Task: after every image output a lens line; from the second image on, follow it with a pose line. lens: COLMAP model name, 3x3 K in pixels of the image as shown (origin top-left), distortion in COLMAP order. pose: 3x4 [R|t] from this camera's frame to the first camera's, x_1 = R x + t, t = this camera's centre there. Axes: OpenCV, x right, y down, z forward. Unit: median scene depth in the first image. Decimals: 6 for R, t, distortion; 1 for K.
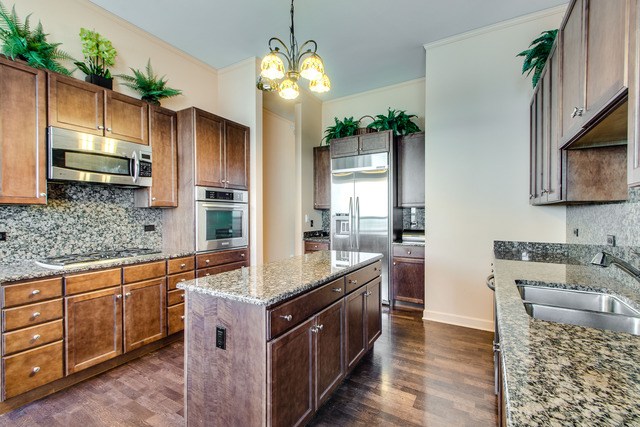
lens RADIAL K [[283.0, 0, 325.9], [0, 283.0, 213.6], [0, 0, 1]] dist [0.010721, -0.001107]
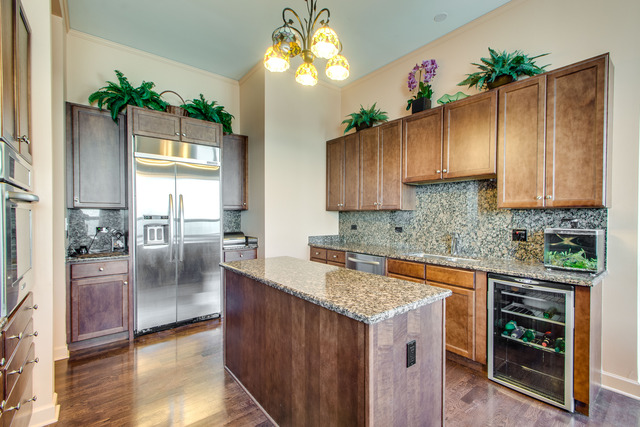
lens RADIAL K [[283.0, 0, 324.3], [0, 283.0, 217.3], [0, 0, 1]] dist [0.010721, -0.001107]
pose [[0.334580, 0.000047, 0.942367, -0.489423], [-0.005790, 0.999981, 0.002006, 0.000236], [-0.942349, -0.006127, 0.334574, 0.356938]]
